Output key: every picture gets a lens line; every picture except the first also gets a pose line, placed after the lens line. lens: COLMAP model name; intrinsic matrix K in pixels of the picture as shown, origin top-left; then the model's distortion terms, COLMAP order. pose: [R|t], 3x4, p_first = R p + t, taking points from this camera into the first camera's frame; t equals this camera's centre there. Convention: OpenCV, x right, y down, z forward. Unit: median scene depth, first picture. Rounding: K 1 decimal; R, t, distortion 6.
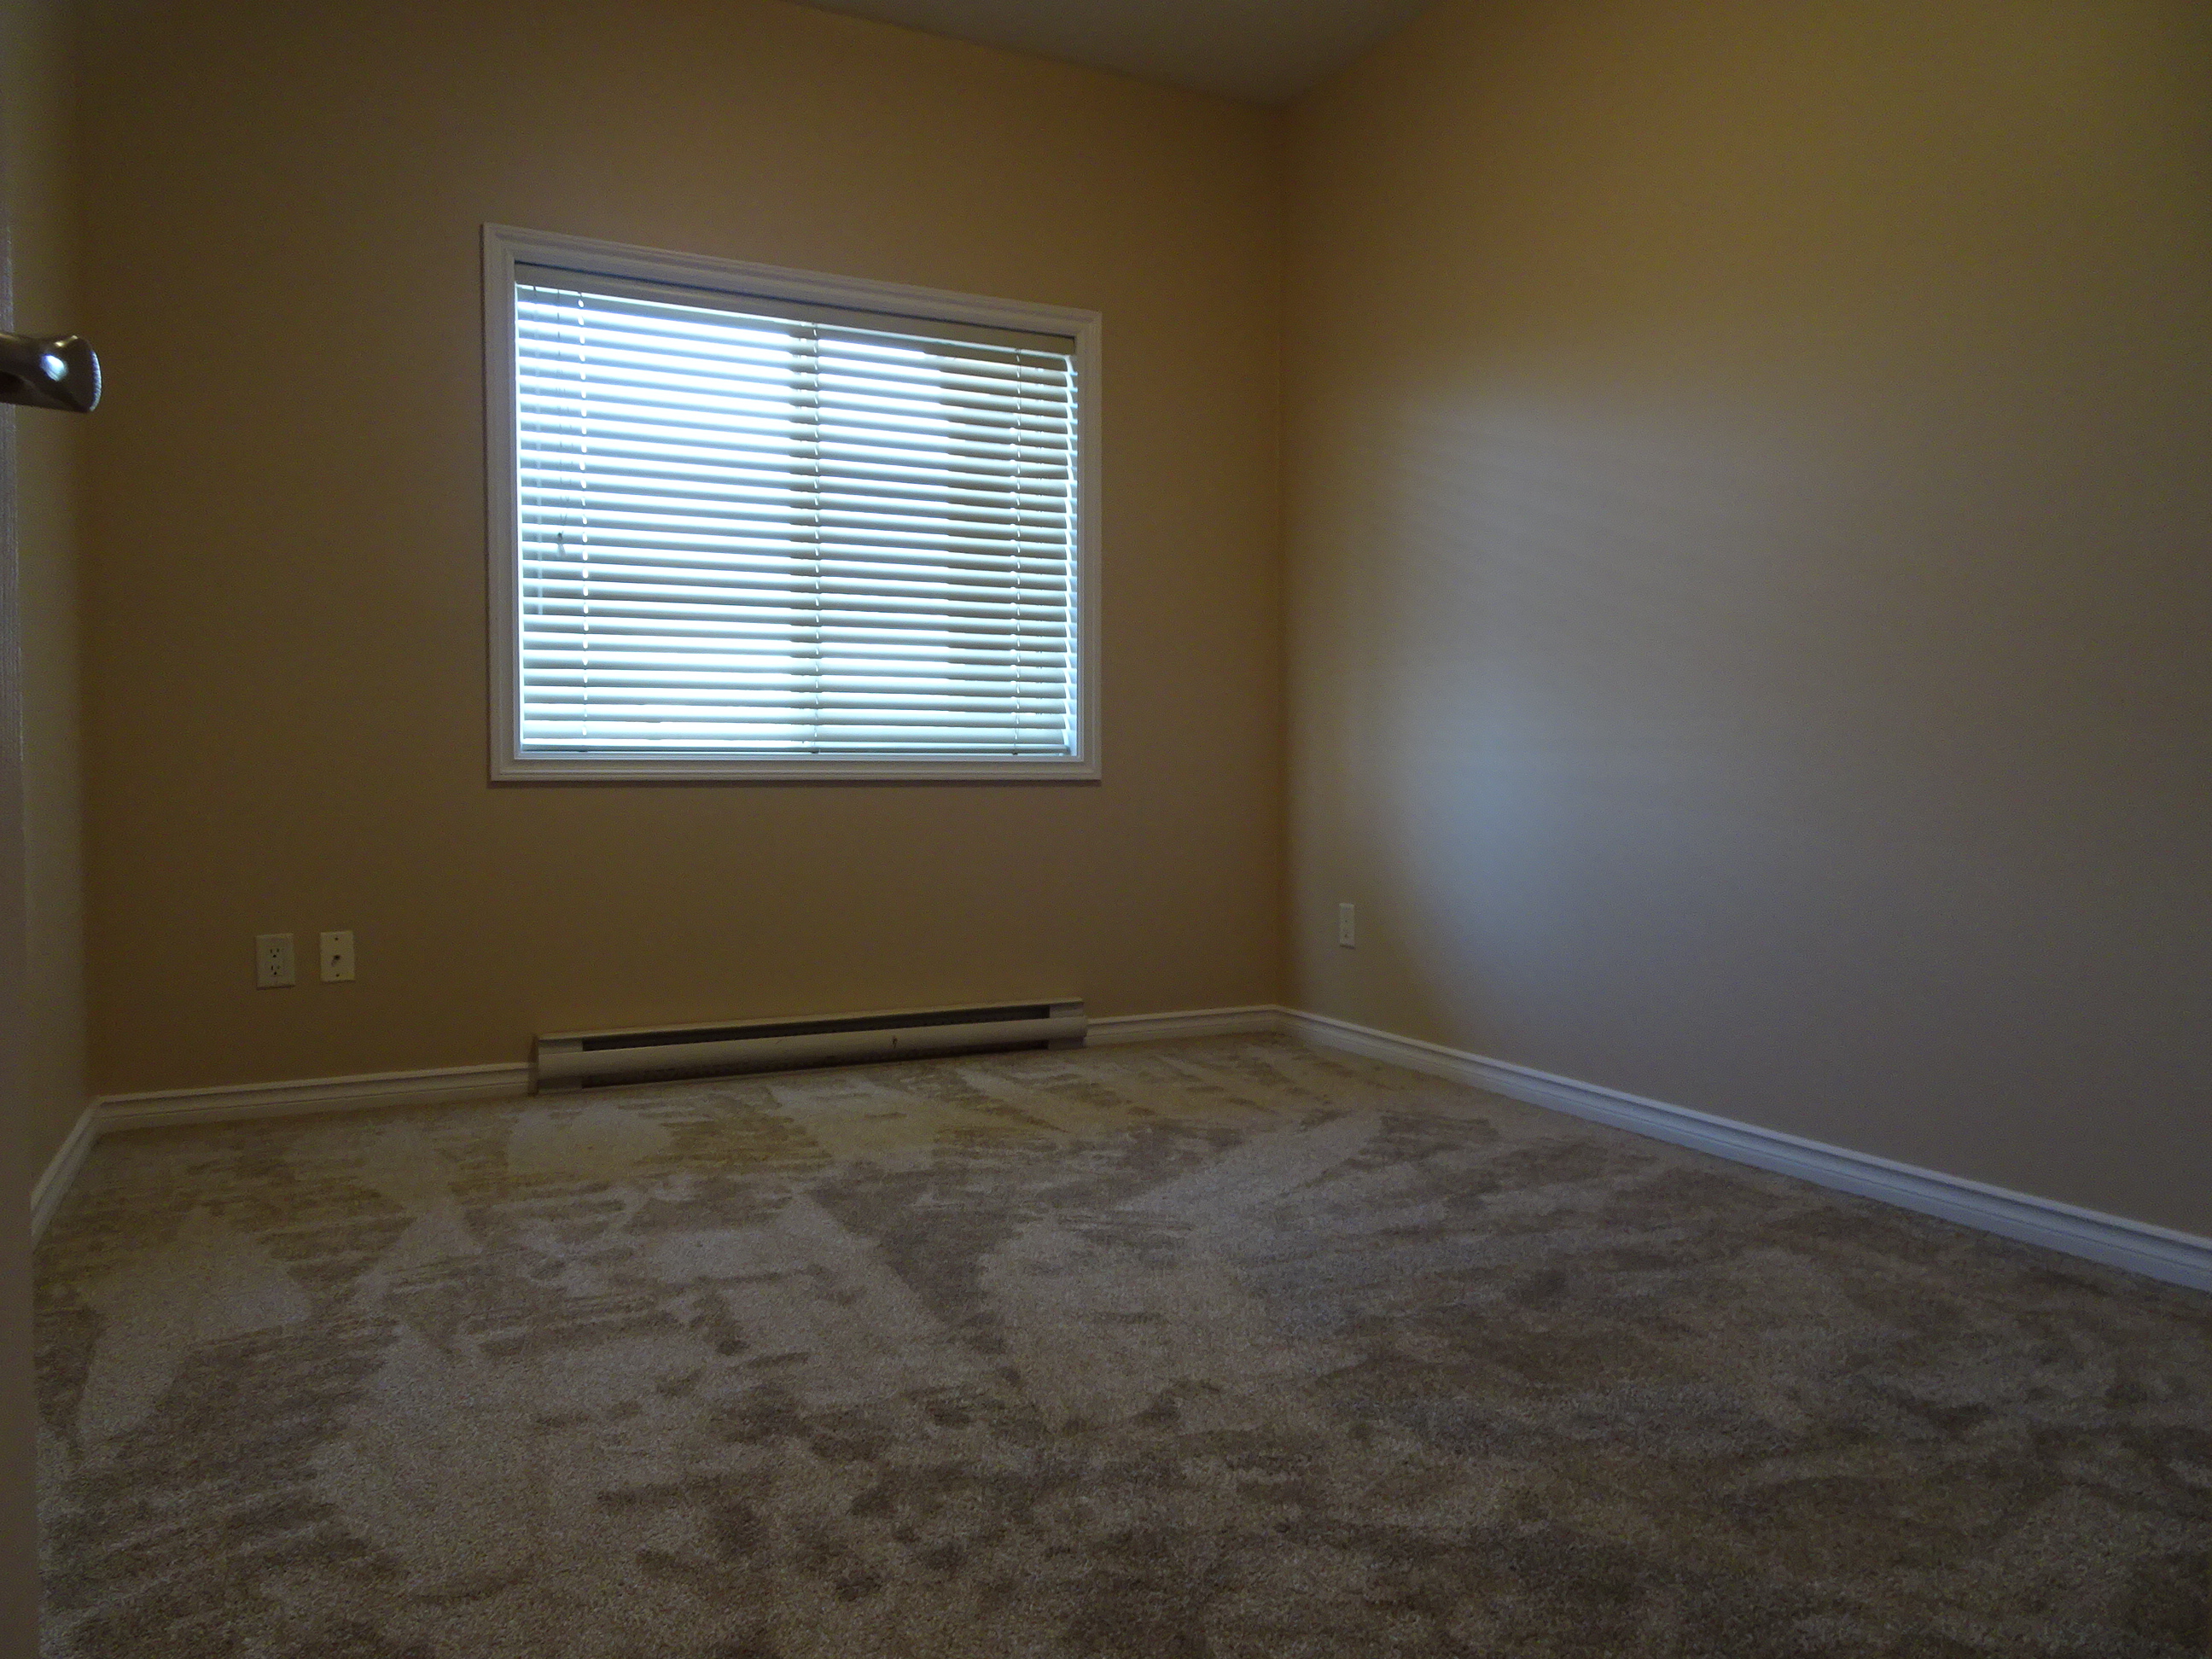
lens RADIAL K [[1588.1, 0, 1107.0], [0, 1588.1, 835.7], [0, 0, 1]] dist [-0.001194, -0.000389]
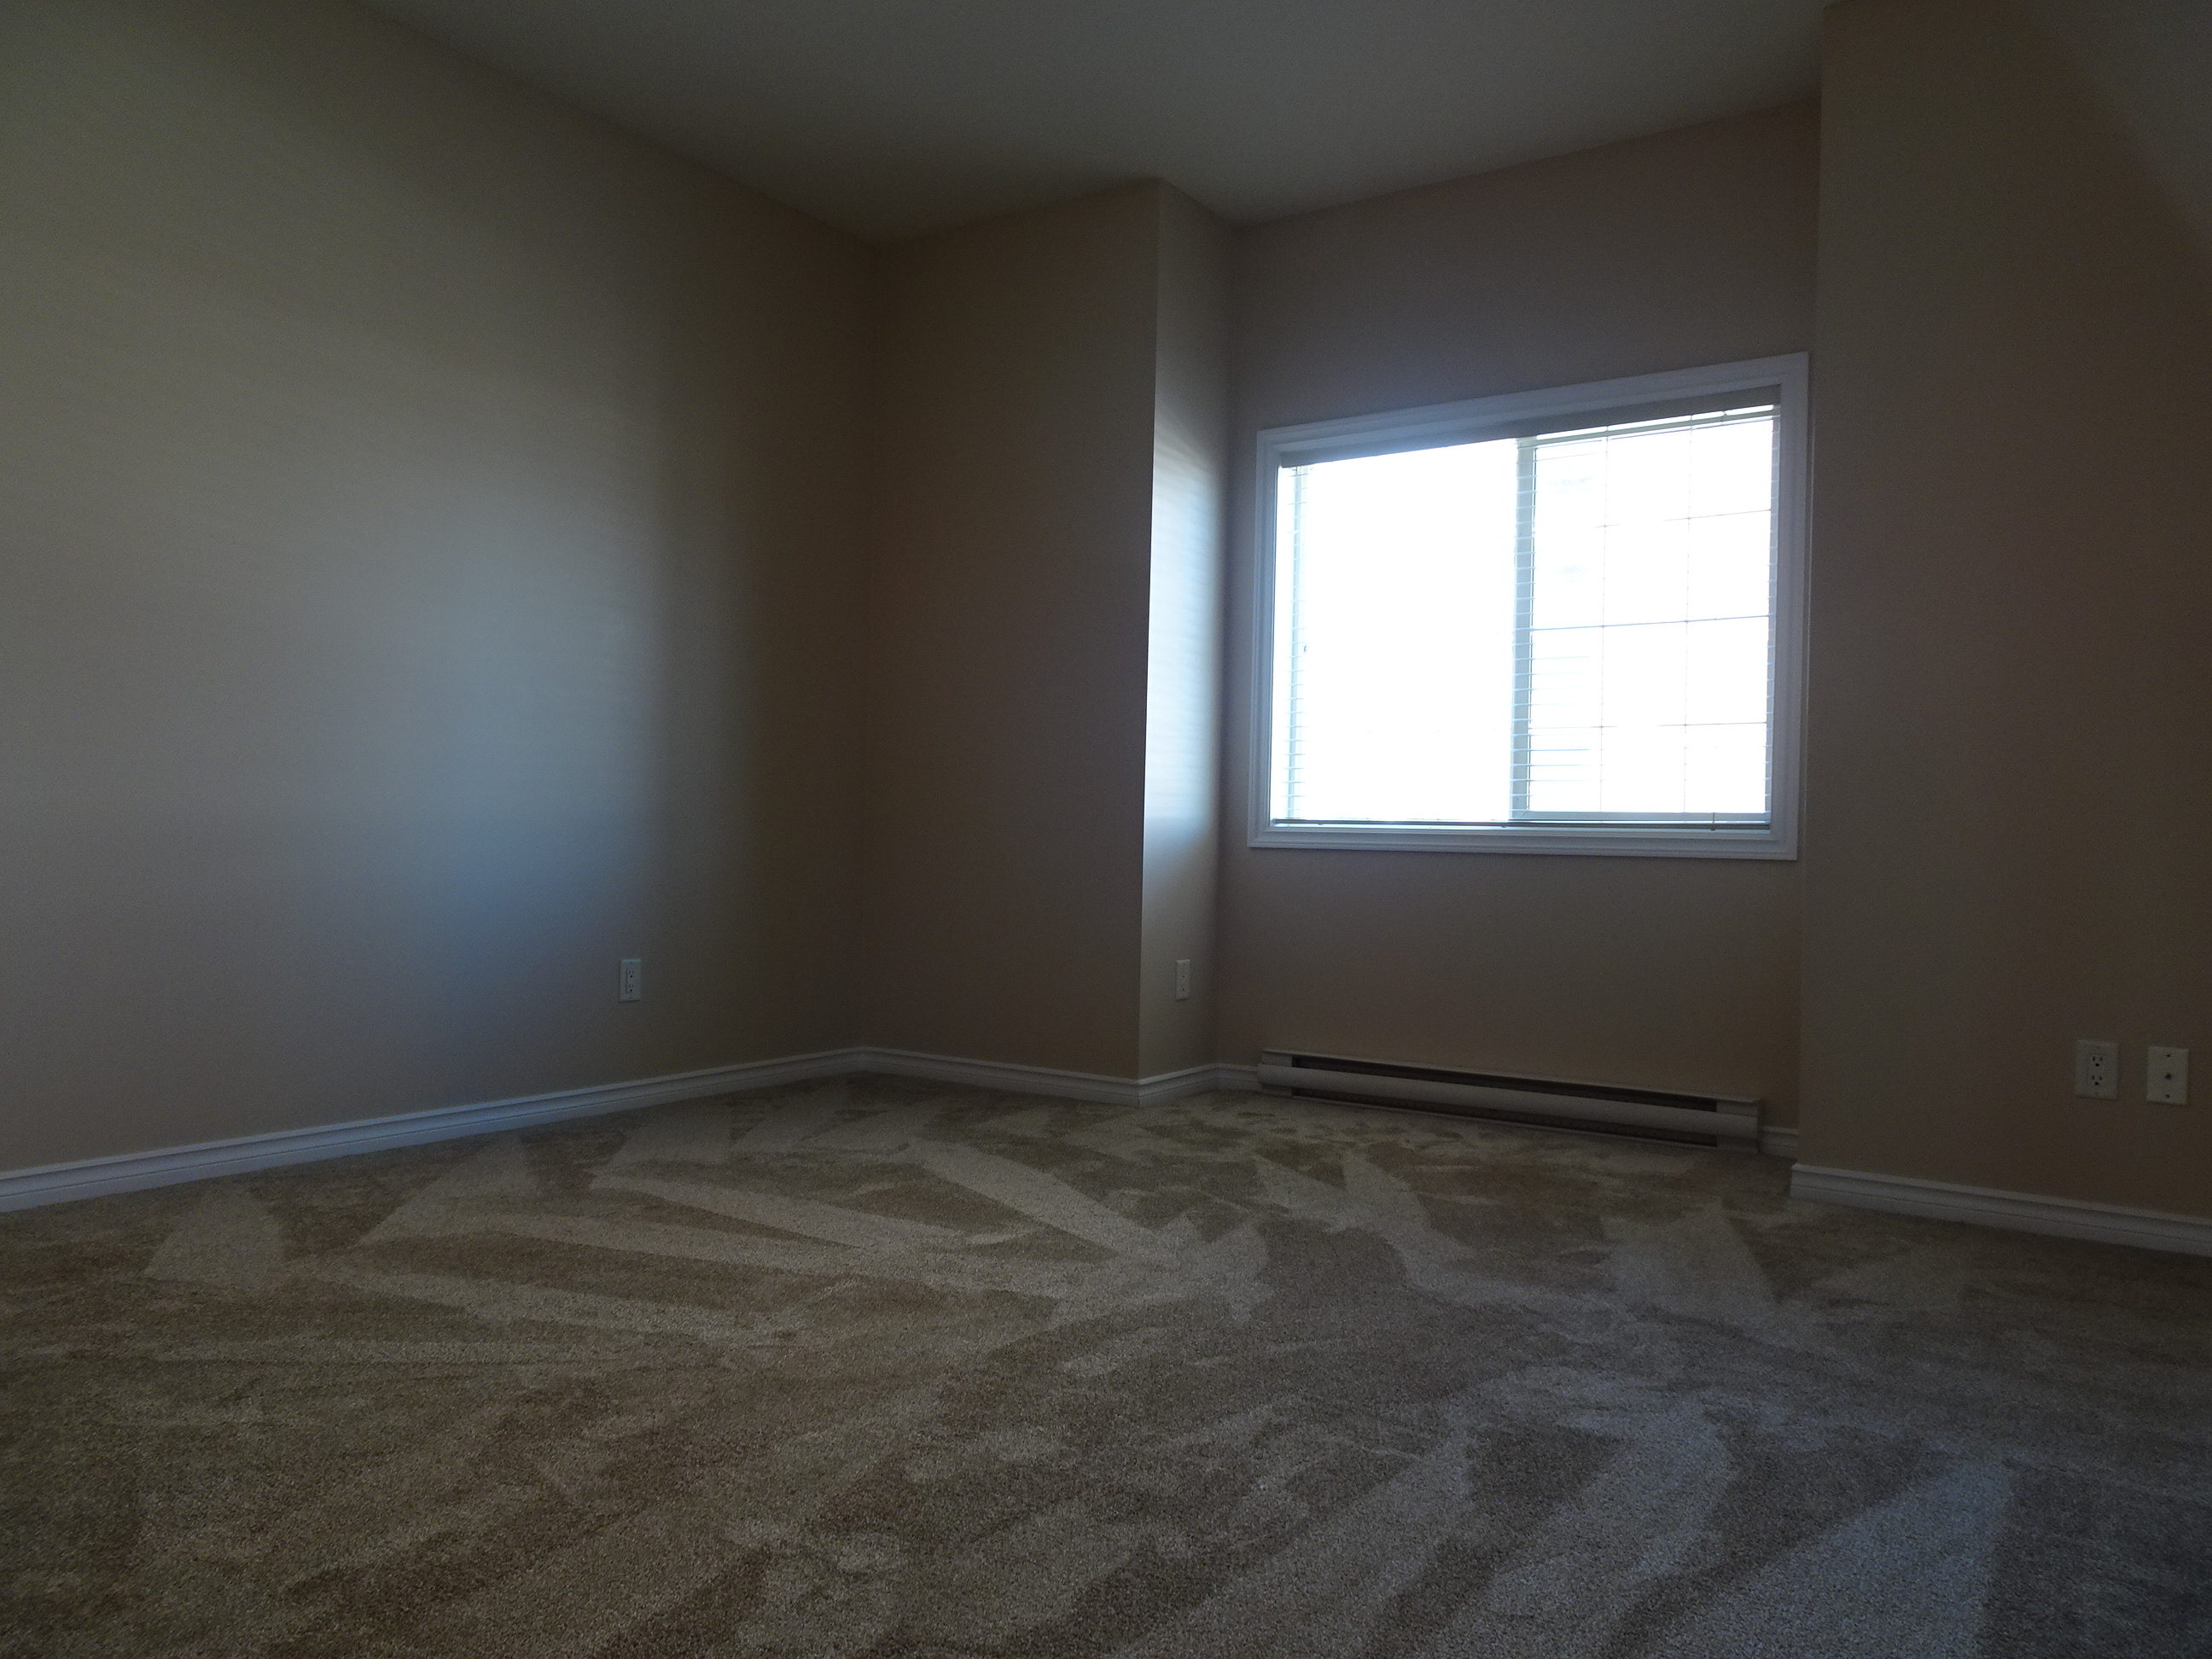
lens RADIAL K [[1588.1, 0, 1107.0], [0, 1588.1, 835.7], [0, 0, 1]] dist [-0.001194, -0.000389]
pose [[0.480041, -0.000110, -0.877246, 0.607534], [-0.055612, 0.997985, -0.030557, 0.000587], [0.875481, 0.063454, 0.479068, 0.226242]]
